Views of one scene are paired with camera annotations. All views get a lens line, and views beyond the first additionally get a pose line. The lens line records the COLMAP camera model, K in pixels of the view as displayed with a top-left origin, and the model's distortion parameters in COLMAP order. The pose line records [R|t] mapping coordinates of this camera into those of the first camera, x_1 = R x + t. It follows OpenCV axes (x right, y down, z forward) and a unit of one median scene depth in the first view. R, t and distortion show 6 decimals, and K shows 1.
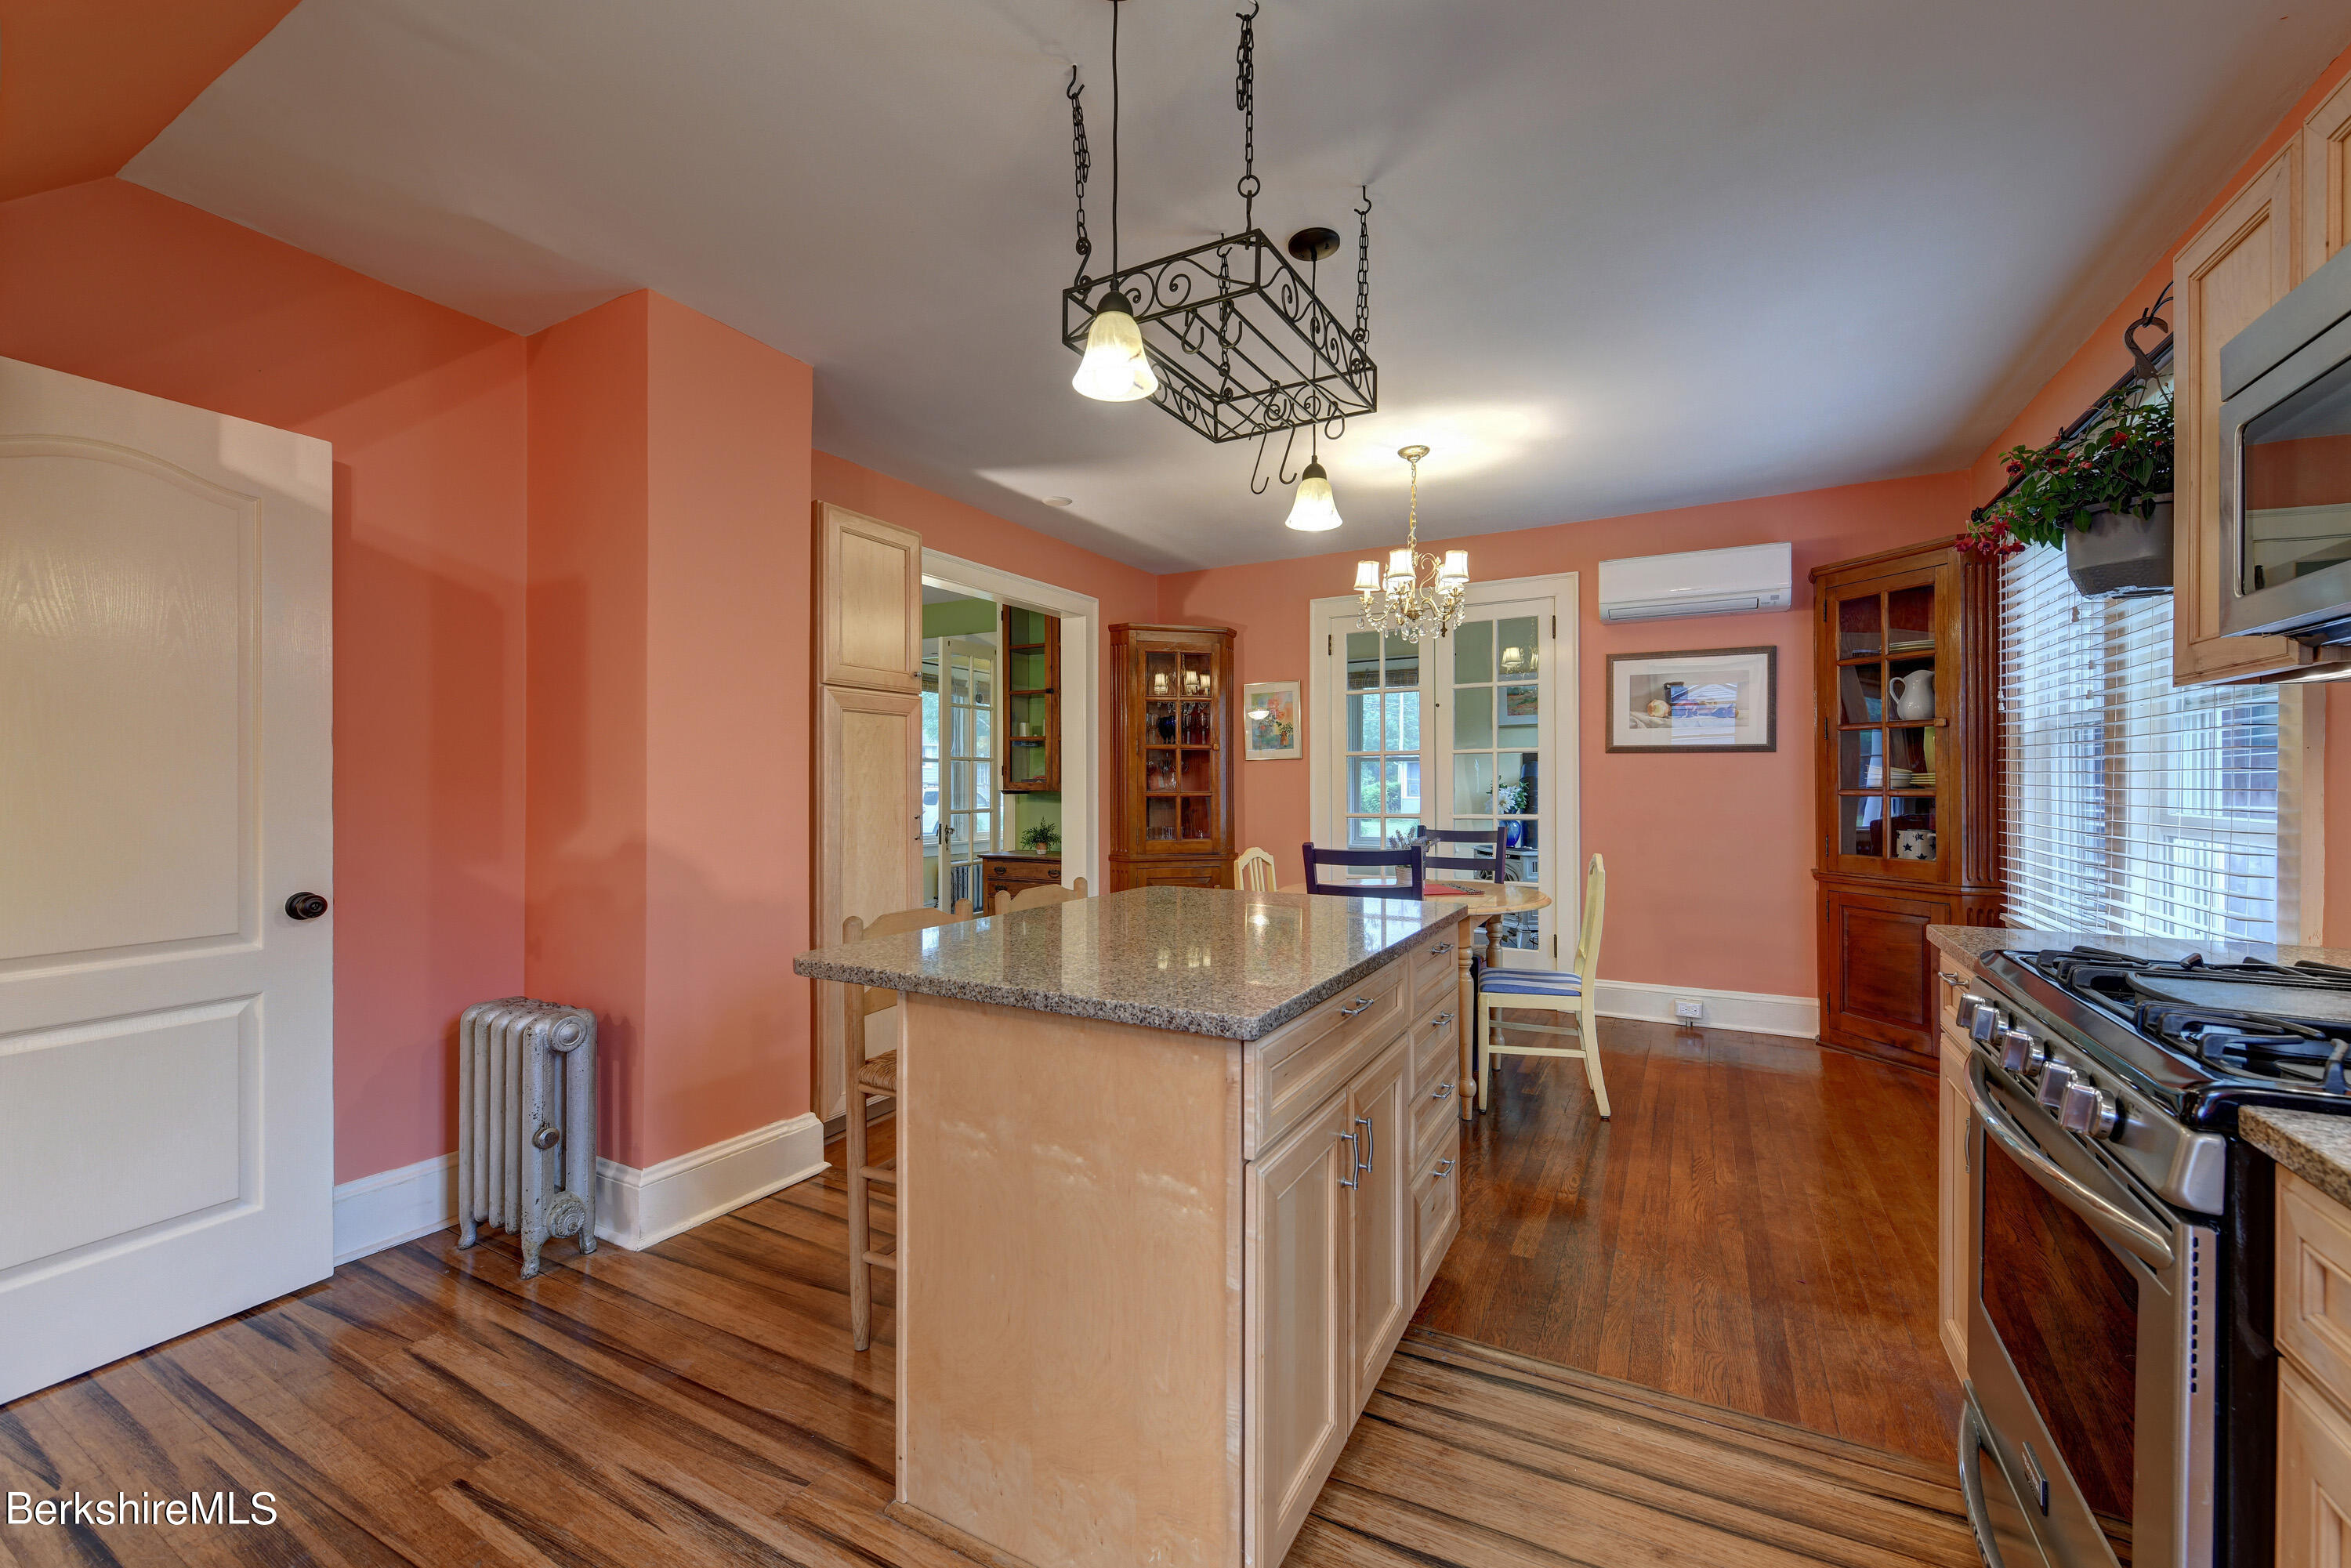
lens RADIAL K [[938.1, 0, 1170.1], [0, 938.1, 781.7], [0, 0, 1]] dist [0.001241, -0.001628]
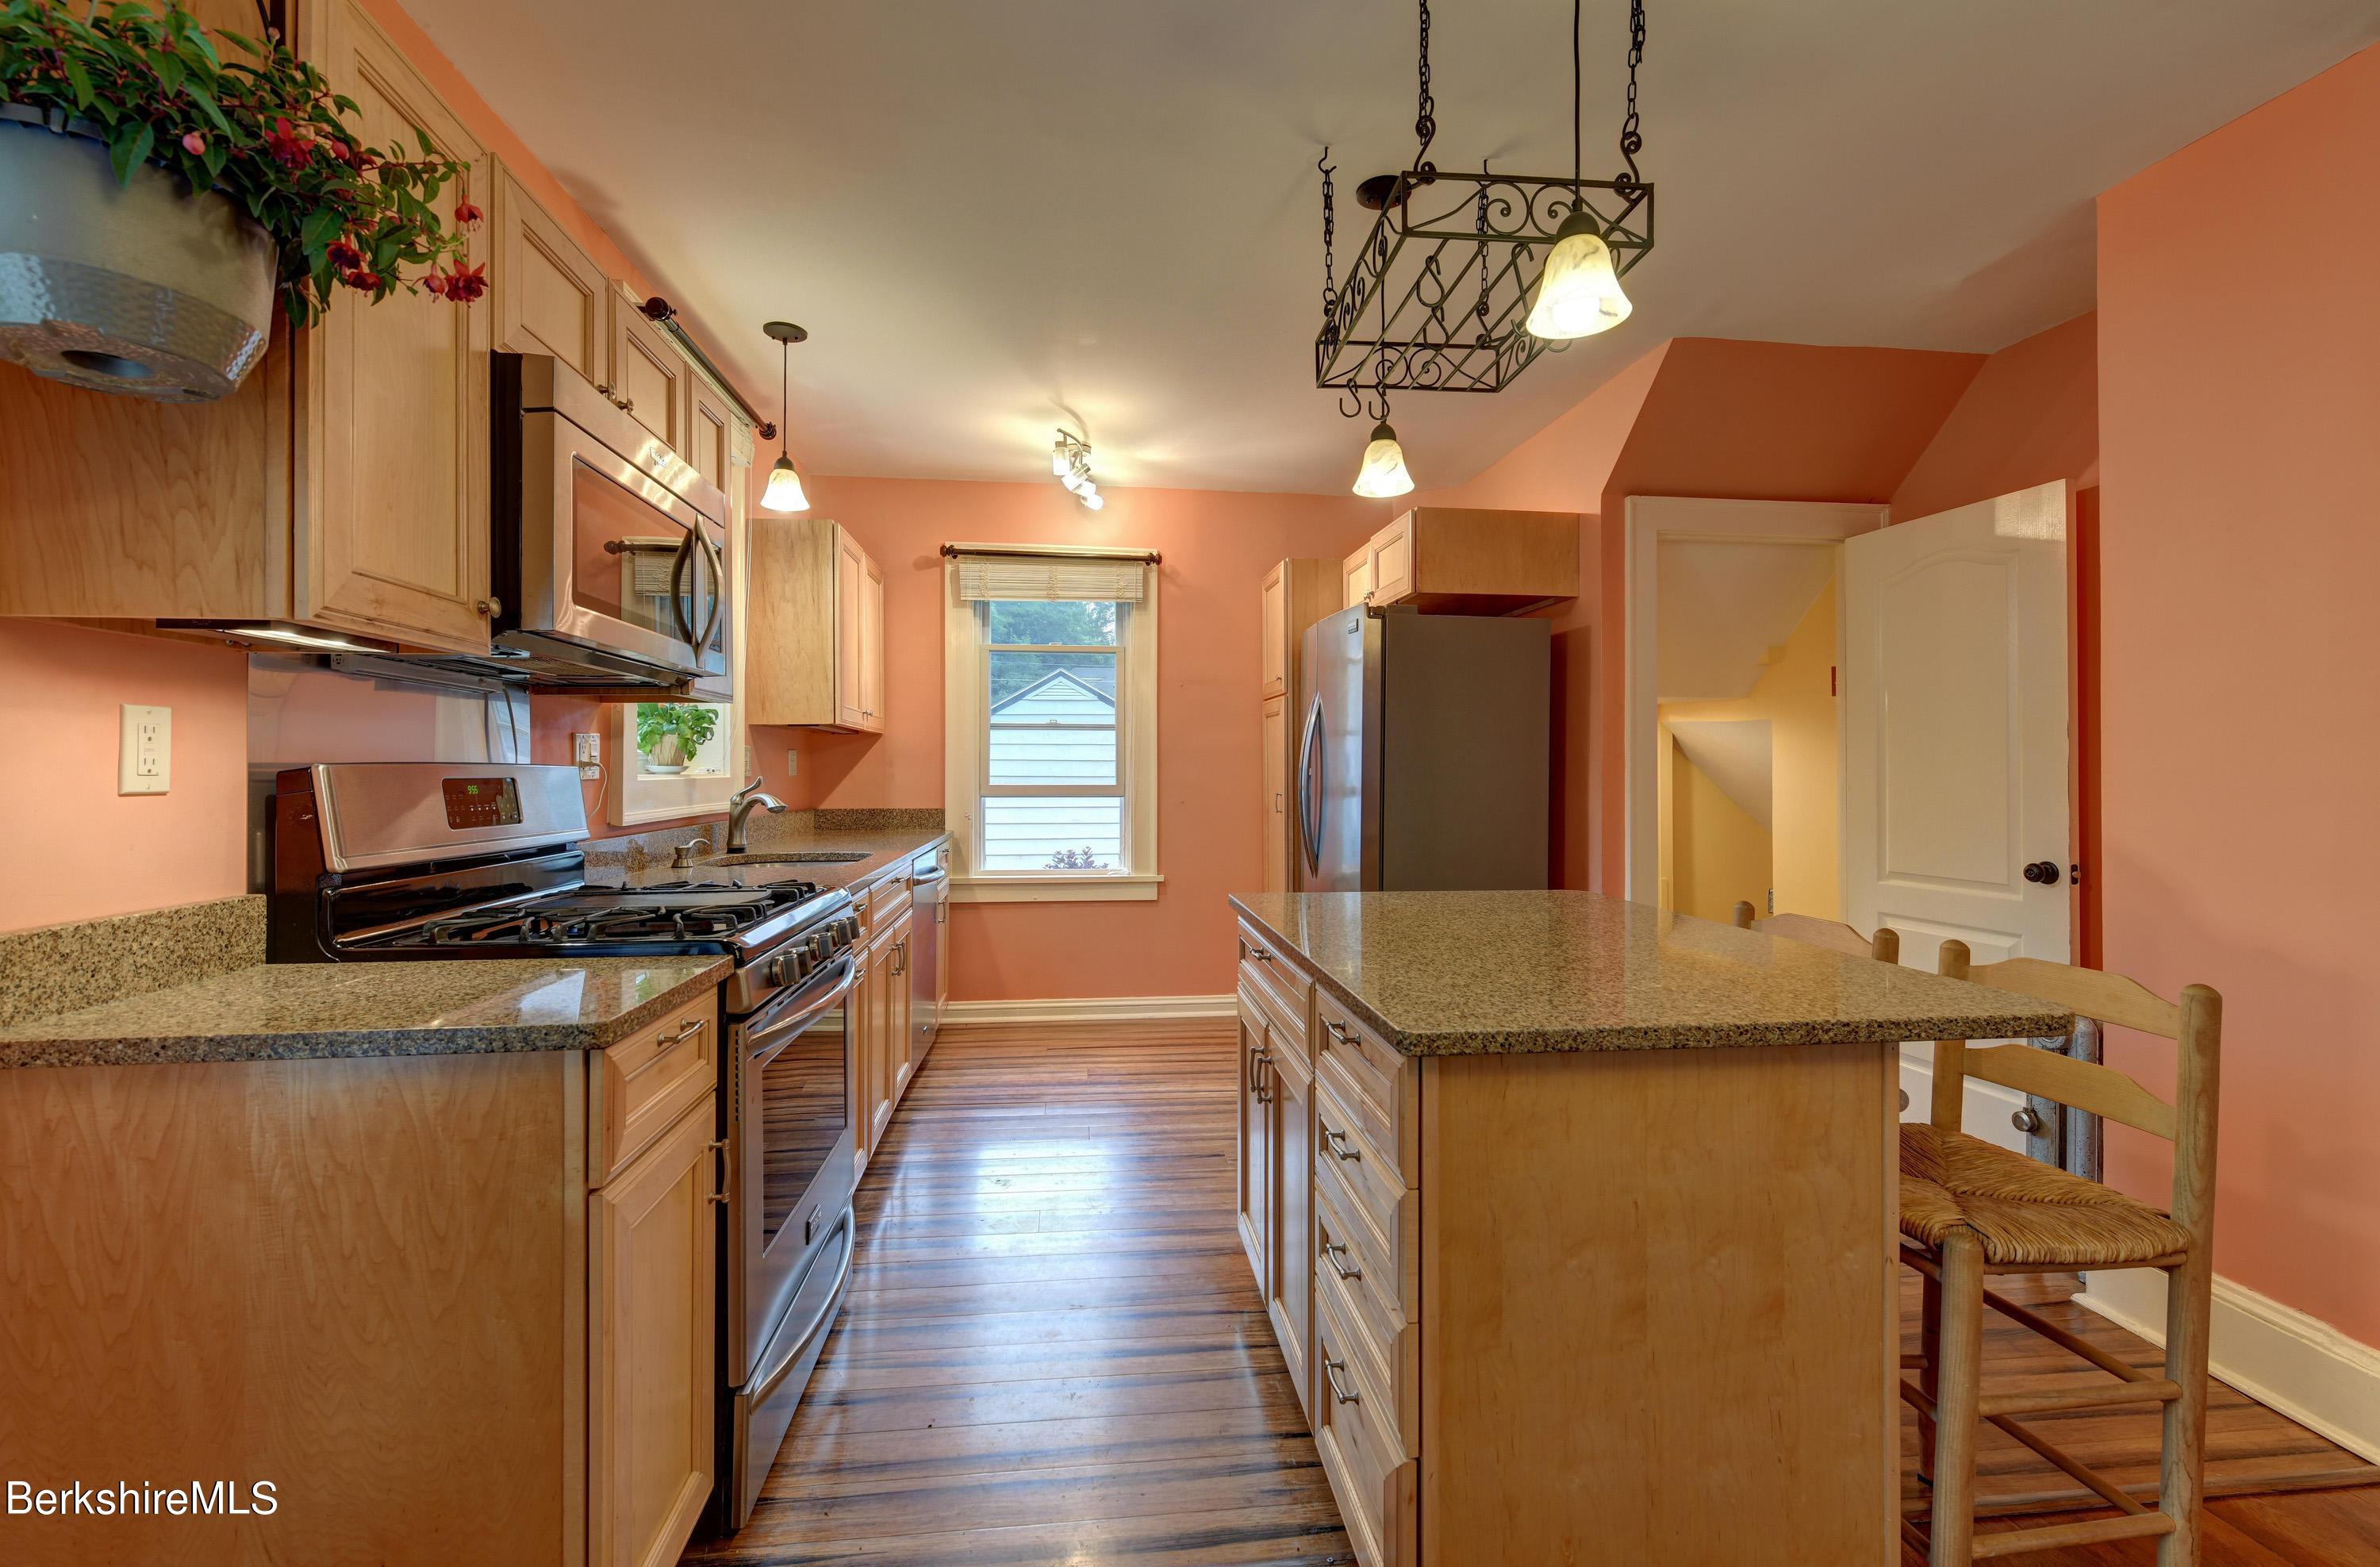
lens RADIAL K [[1001.7, 0, 1193.6], [0, 1001.7, 760.6], [0, 0, 1]] dist [0.001823, 0.000093]
pose [[-0.807041, -0.006116, -0.590463, 0.753683], [-0.001713, 0.999966, -0.008017, -0.000073], [0.590493, -0.005459, -0.807025, 1.444652]]
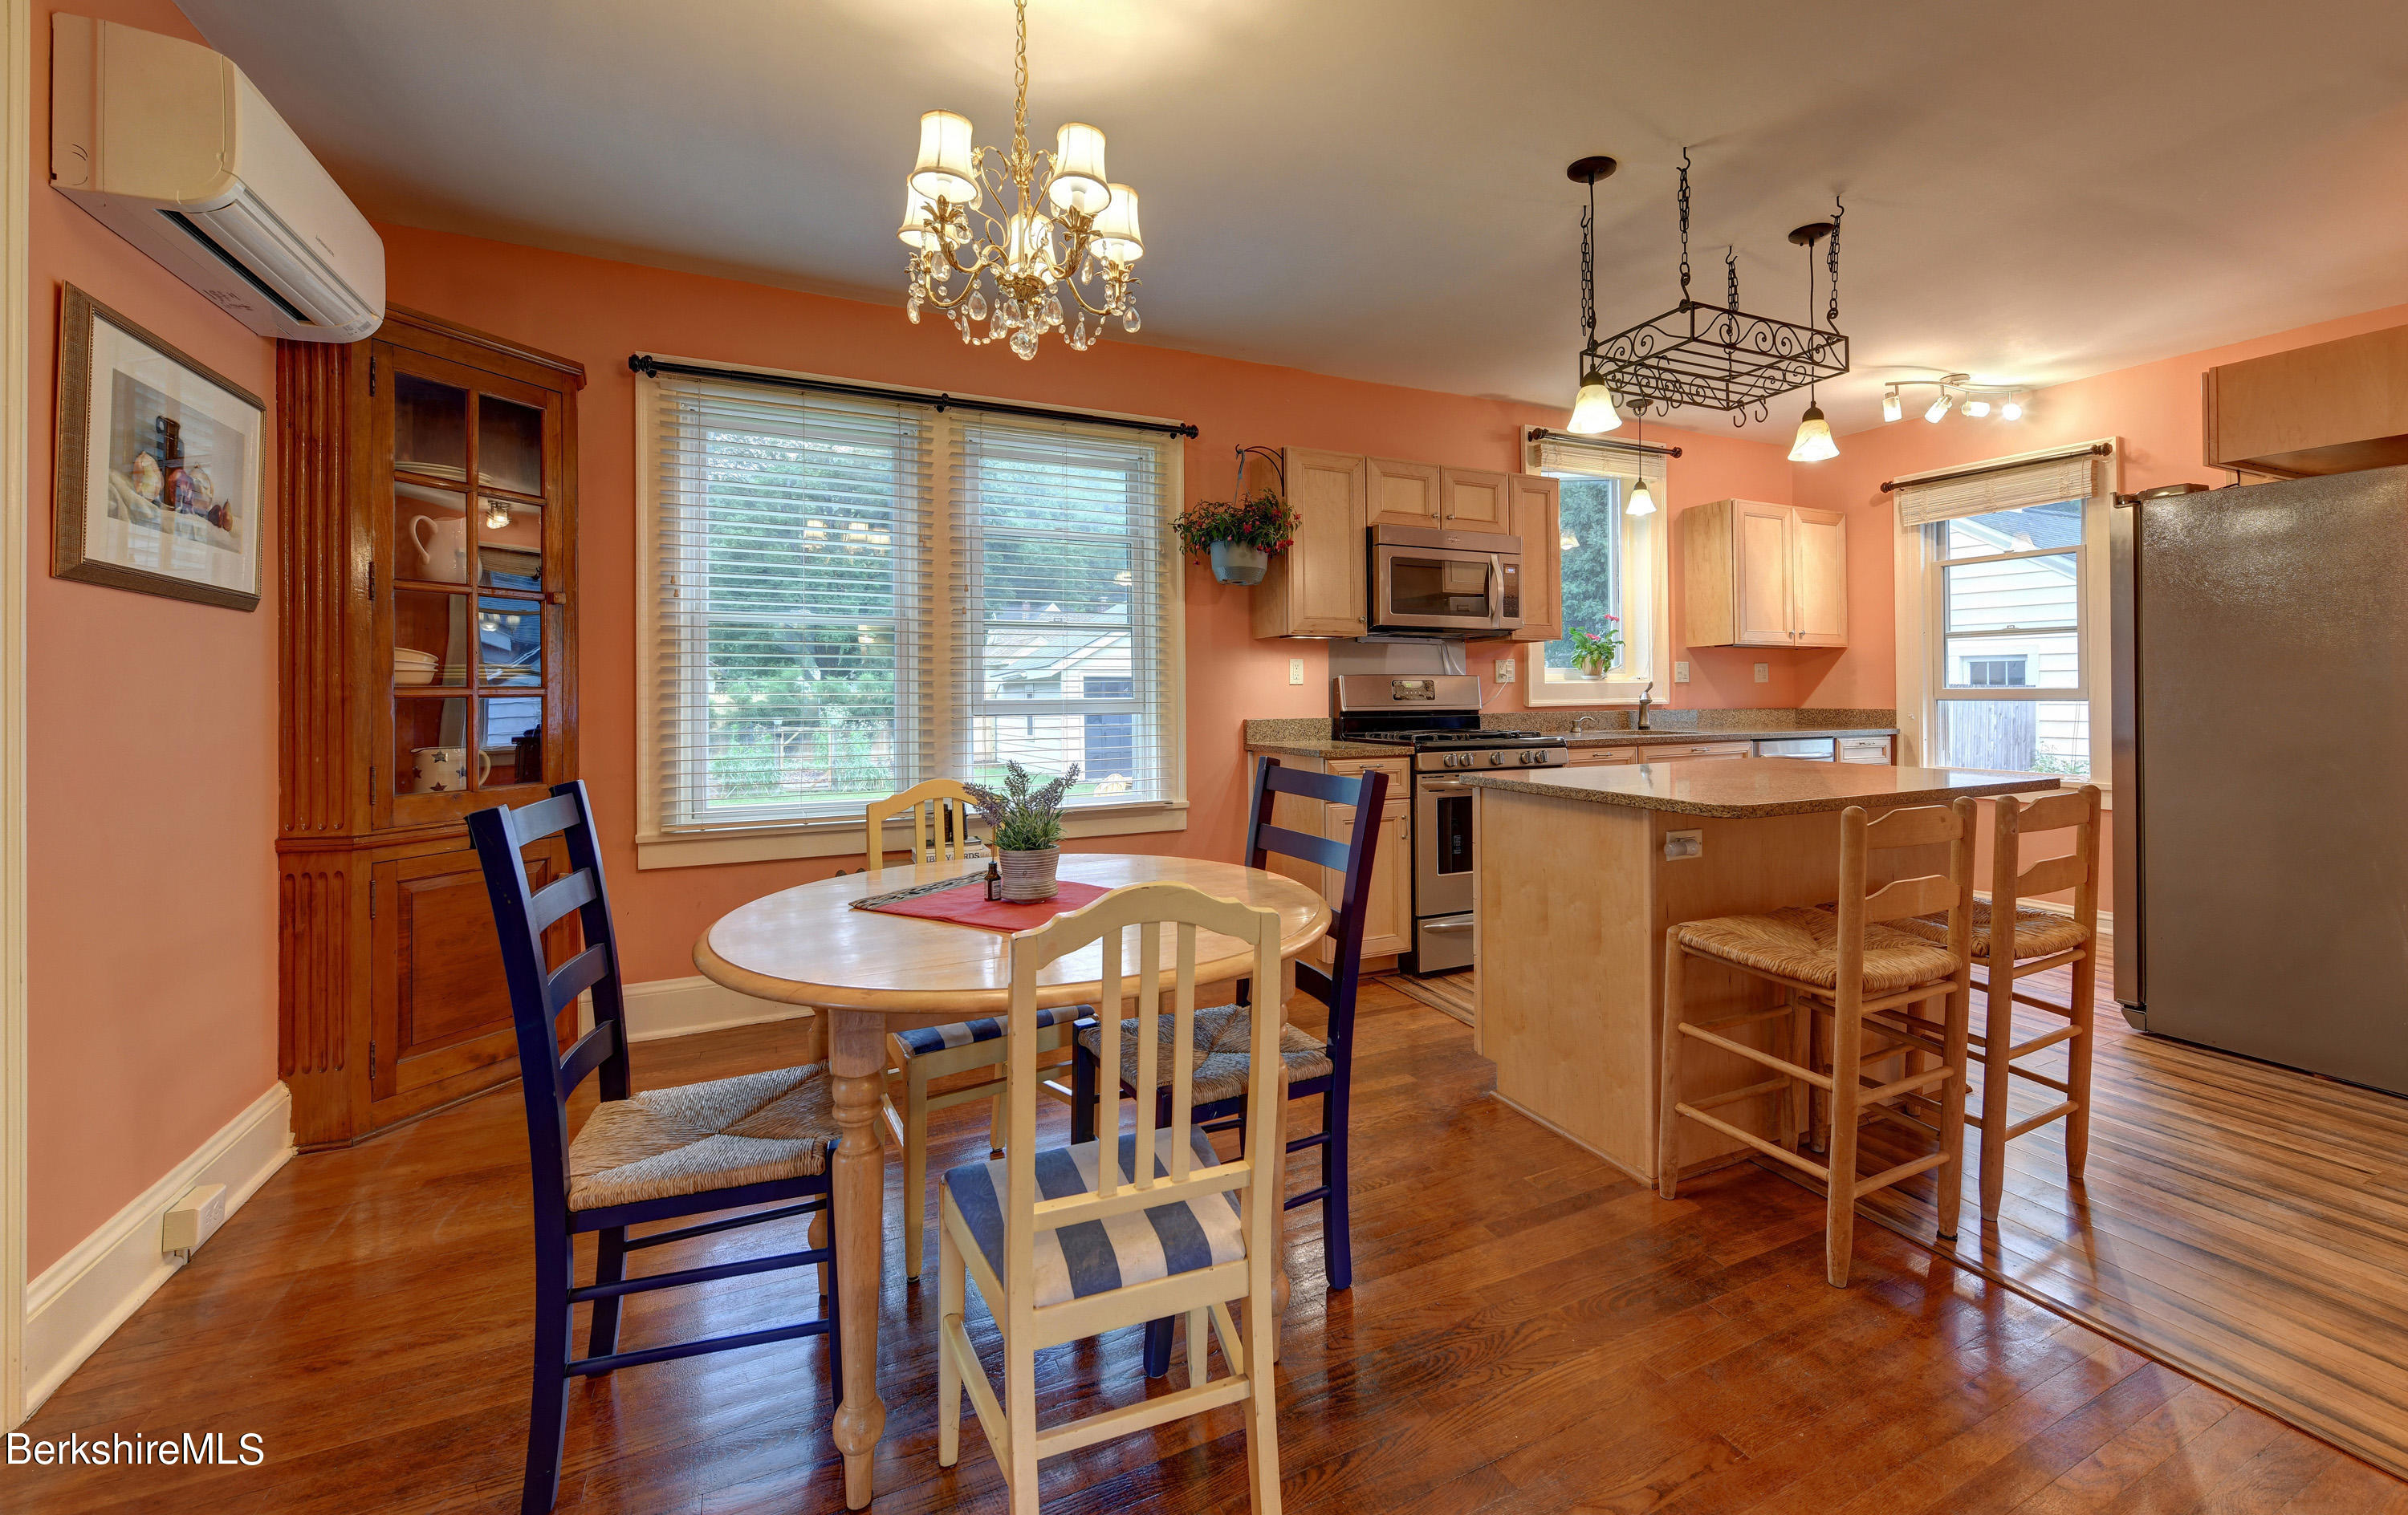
lens RADIAL K [[1002.2, 0, 1266.3], [0, 1002.2, 687.0], [0, 0, 1]] dist [0.000718, -0.000733]
pose [[-0.826966, 0.009567, 0.562171, -0.195107], [0.007978, 0.999954, -0.005282, 0.031002], [-0.562196, 0.000117, -0.827004, 2.320058]]
